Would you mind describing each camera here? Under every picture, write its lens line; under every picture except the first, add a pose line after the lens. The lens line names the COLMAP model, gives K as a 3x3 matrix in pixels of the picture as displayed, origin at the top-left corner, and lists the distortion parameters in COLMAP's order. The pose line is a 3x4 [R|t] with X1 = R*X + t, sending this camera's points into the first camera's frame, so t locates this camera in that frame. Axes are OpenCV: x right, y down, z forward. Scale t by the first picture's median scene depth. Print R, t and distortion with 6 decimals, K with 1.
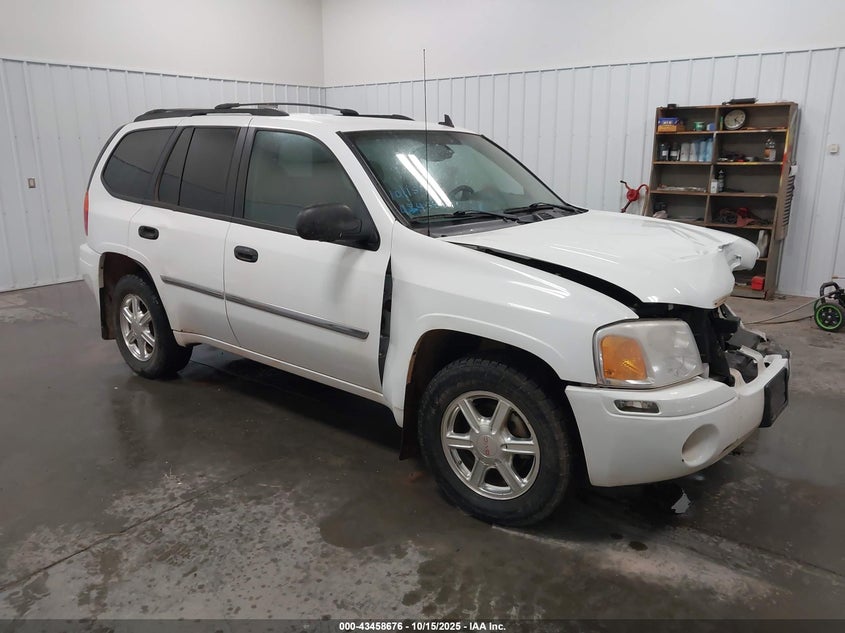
lens RADIAL K [[704.6, 0, 412.5], [0, 704.6, 316.7], [0, 0, 1]] dist [-0.008342, -0.004250]
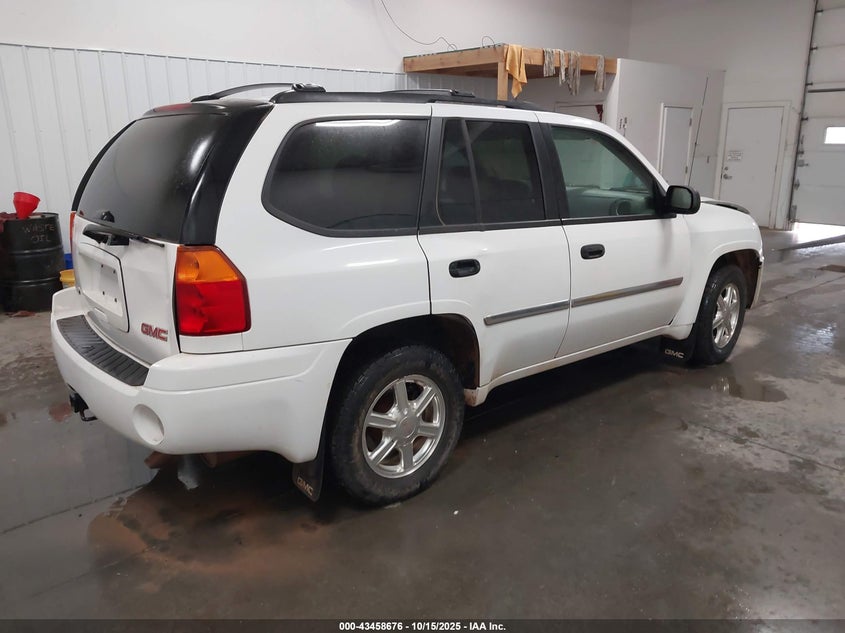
lens RADIAL K [[704.6, 0, 412.5], [0, 704.6, 316.7], [0, 0, 1]] dist [-0.008342, -0.004250]
pose [[0.145080, -0.233932, 0.961368, -1.243661], [0.264188, 0.945529, 0.190209, -0.255695], [-0.953497, 0.226386, 0.198979, 1.051982]]
